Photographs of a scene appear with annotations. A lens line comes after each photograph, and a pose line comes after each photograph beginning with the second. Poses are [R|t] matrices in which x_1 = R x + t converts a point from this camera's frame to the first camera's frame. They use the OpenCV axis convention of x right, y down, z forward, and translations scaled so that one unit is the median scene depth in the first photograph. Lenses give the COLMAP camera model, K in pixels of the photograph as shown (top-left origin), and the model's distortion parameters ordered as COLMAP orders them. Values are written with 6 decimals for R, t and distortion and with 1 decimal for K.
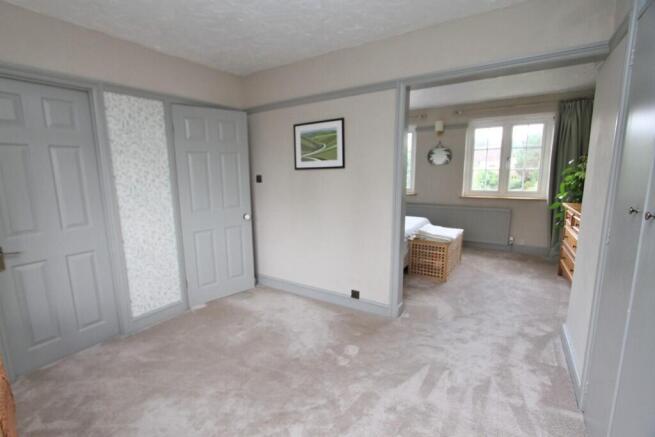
lens RADIAL K [[294.3, 0, 328.8], [0, 294.3, 219.8], [0, 0, 1]] dist [-0.000875, 0.000552]
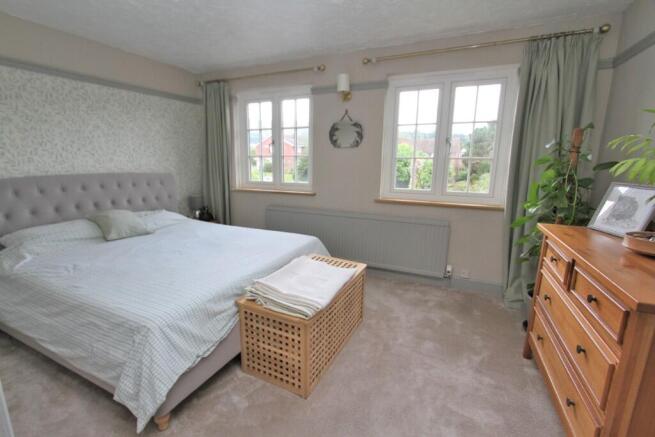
lens RADIAL K [[294.3, 0, 326.0], [0, 294.3, 216.0], [0, 0, 1]] dist [-0.000875, 0.000552]
pose [[0.991281, 0.000116, 0.131762, 0.276067], [-0.004213, 0.999516, 0.030817, -0.065555], [-0.131694, -0.031104, 0.990802, 0.413676]]
